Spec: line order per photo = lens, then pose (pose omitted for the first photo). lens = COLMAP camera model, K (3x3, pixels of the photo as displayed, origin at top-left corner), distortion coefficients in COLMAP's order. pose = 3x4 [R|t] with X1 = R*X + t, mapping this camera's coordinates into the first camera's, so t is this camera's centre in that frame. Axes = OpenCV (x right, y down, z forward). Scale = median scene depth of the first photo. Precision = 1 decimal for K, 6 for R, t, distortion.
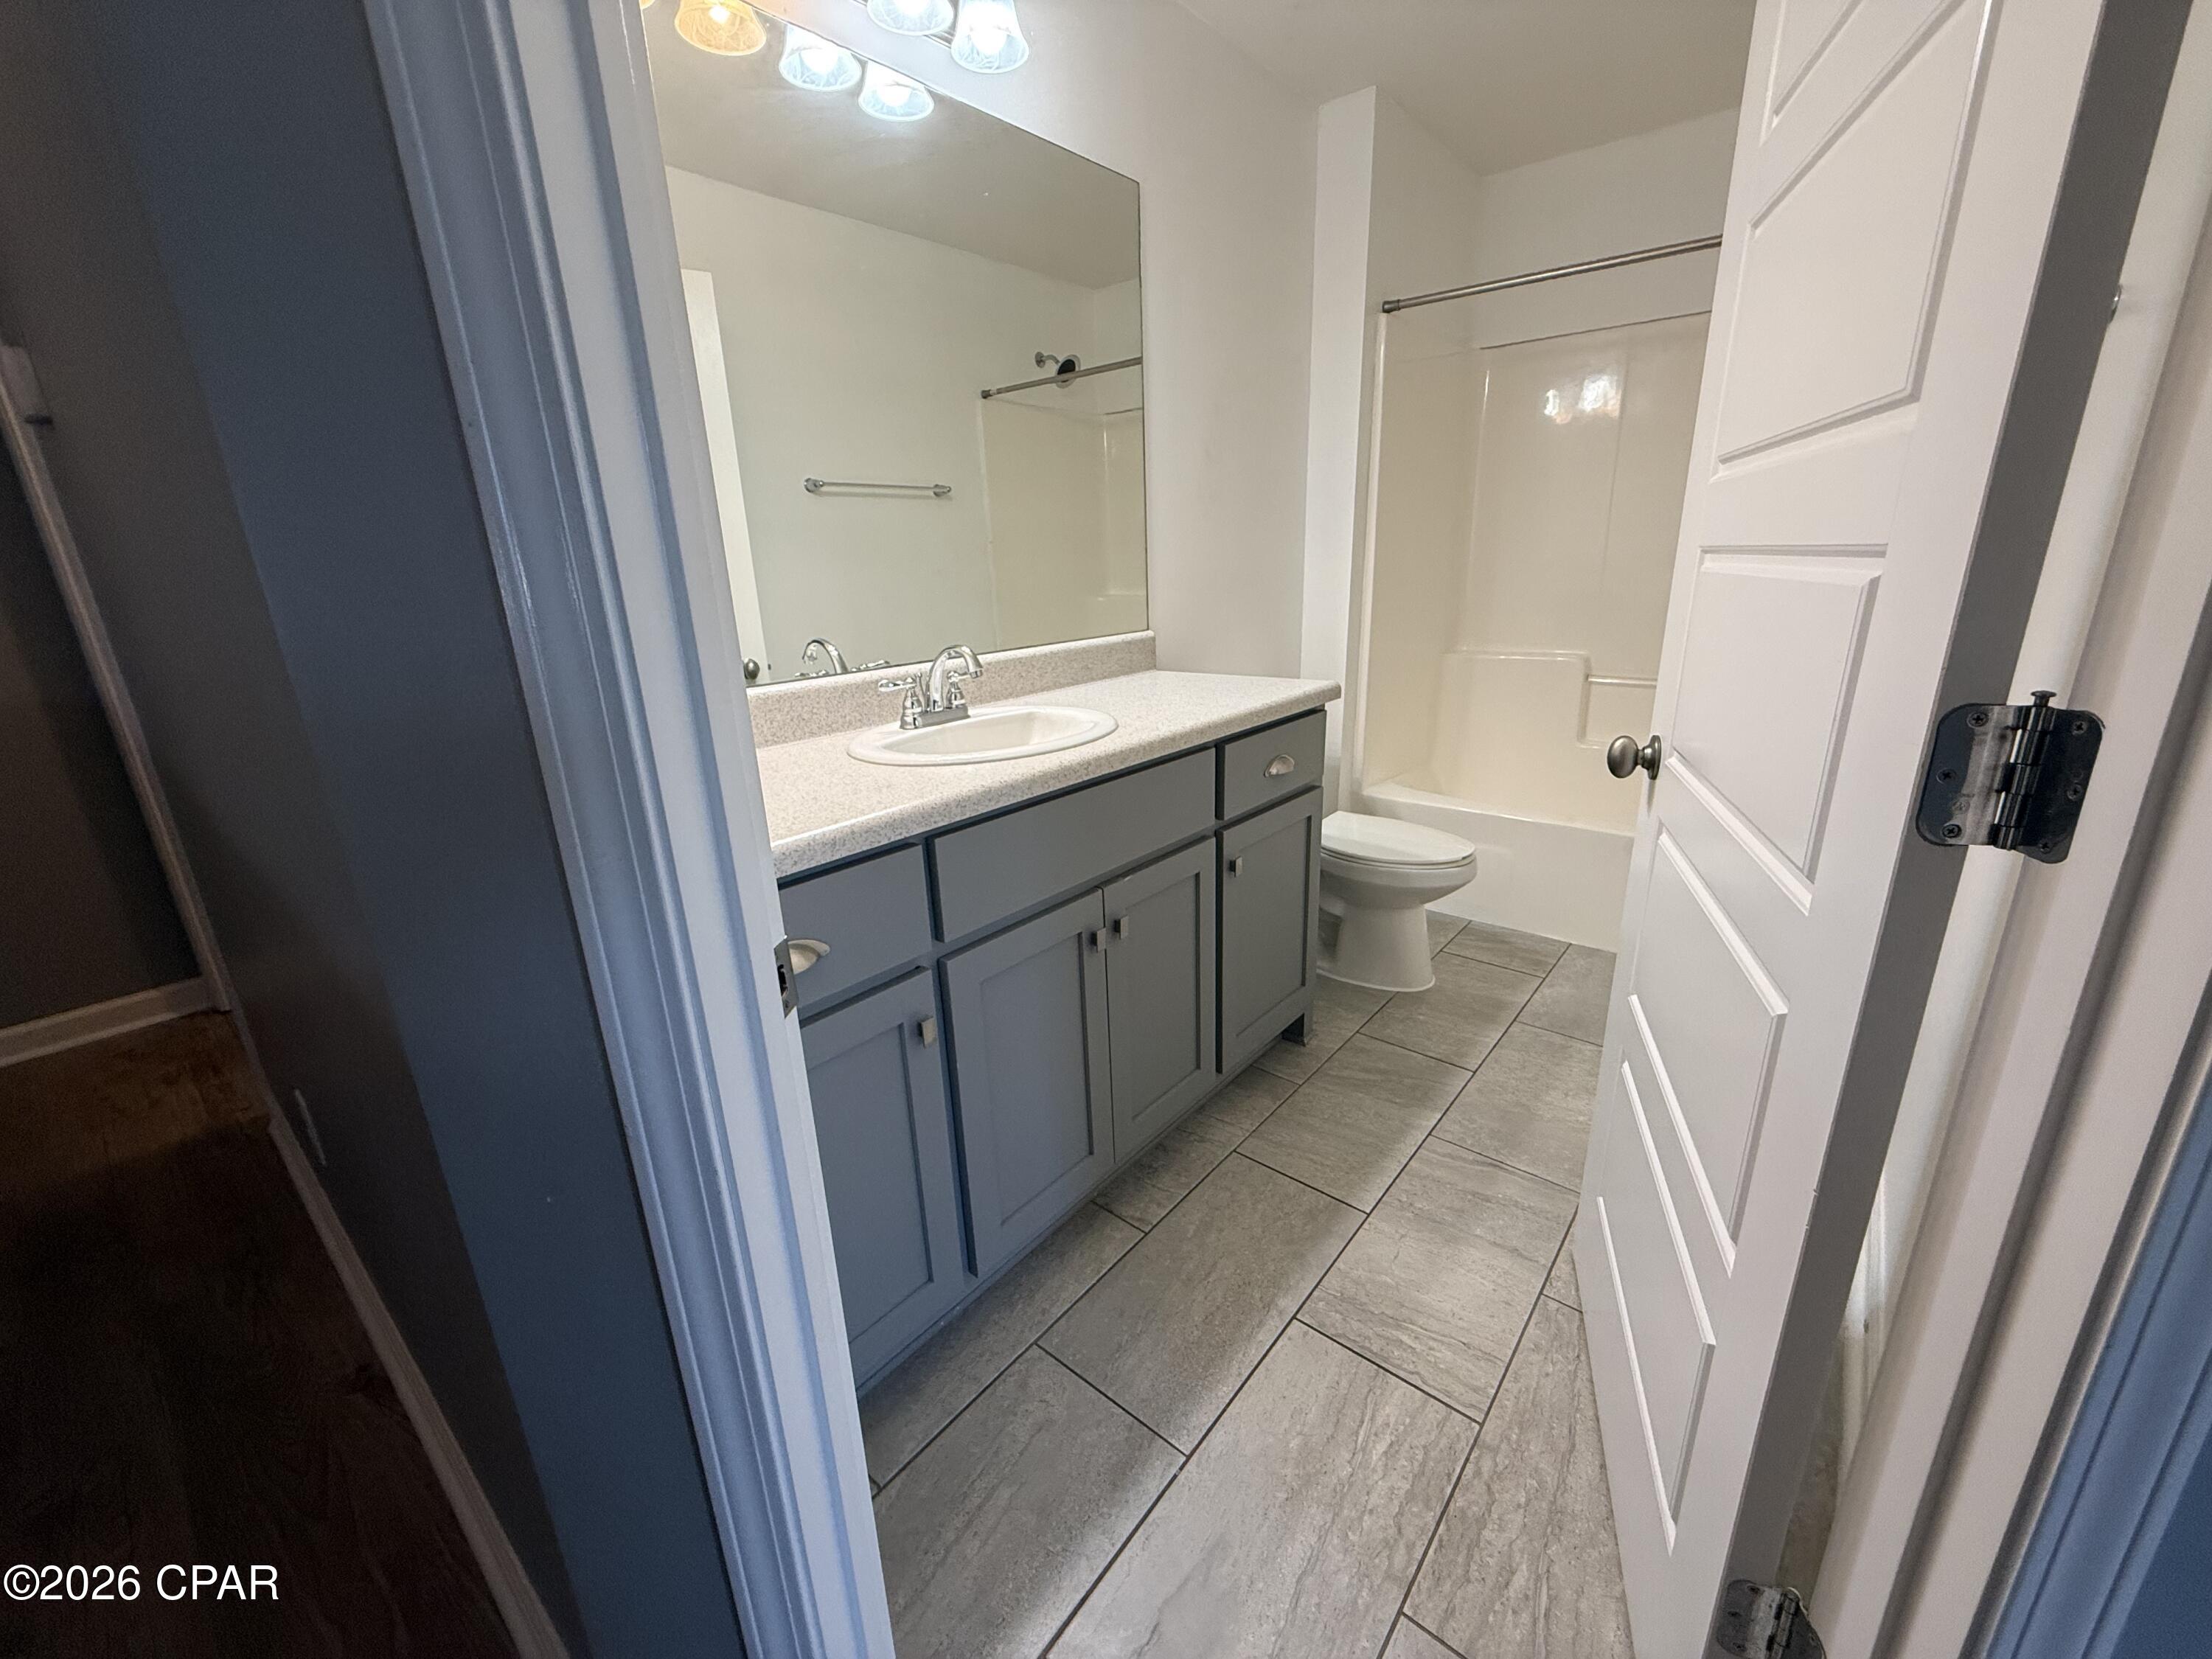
lens RADIAL K [[879.3, 0, 1105.9], [0, 879.3, 828.8], [0, 0, 1]] dist [0.000012, 0.000194]
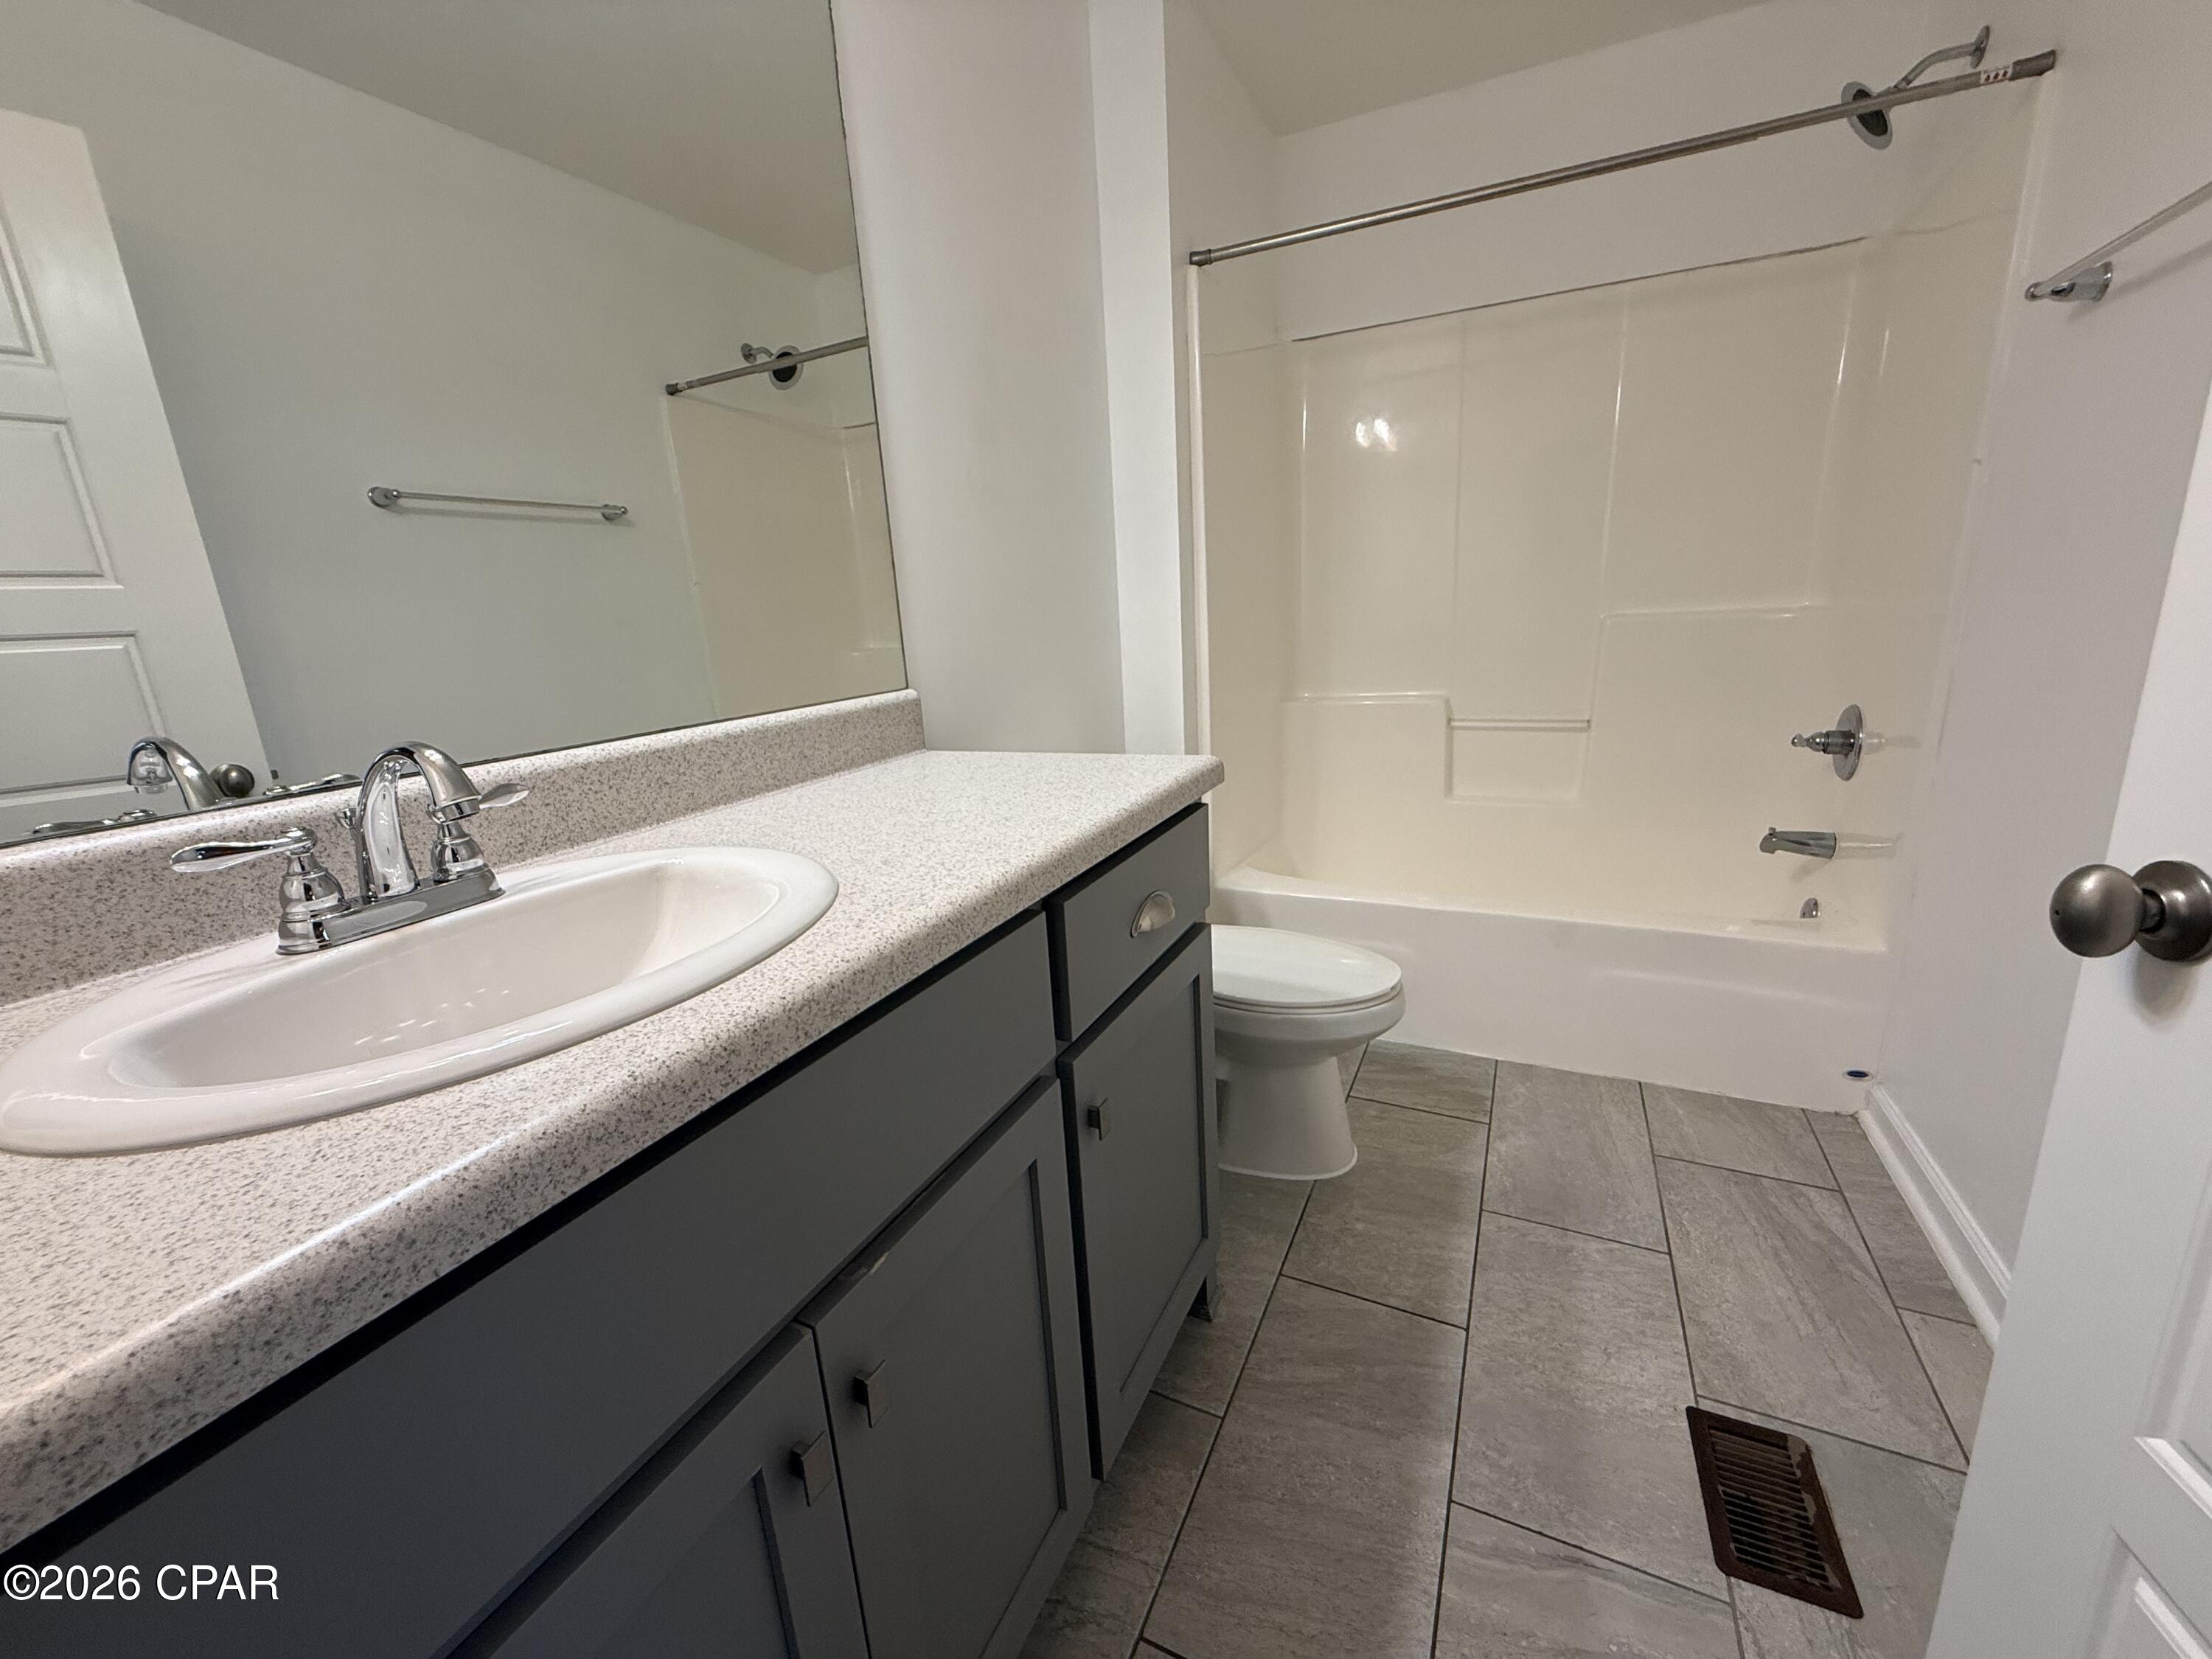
lens RADIAL K [[879.3, 0, 1118.2], [0, 879.3, 818.1], [0, 0, 1]] dist [0.000012, 0.000194]
pose [[0.966237, -0.077884, 0.245600, 0.035250], [0.095726, 0.993503, -0.061546, -0.086942], [-0.239211, 0.082978, 0.967415, 0.390683]]
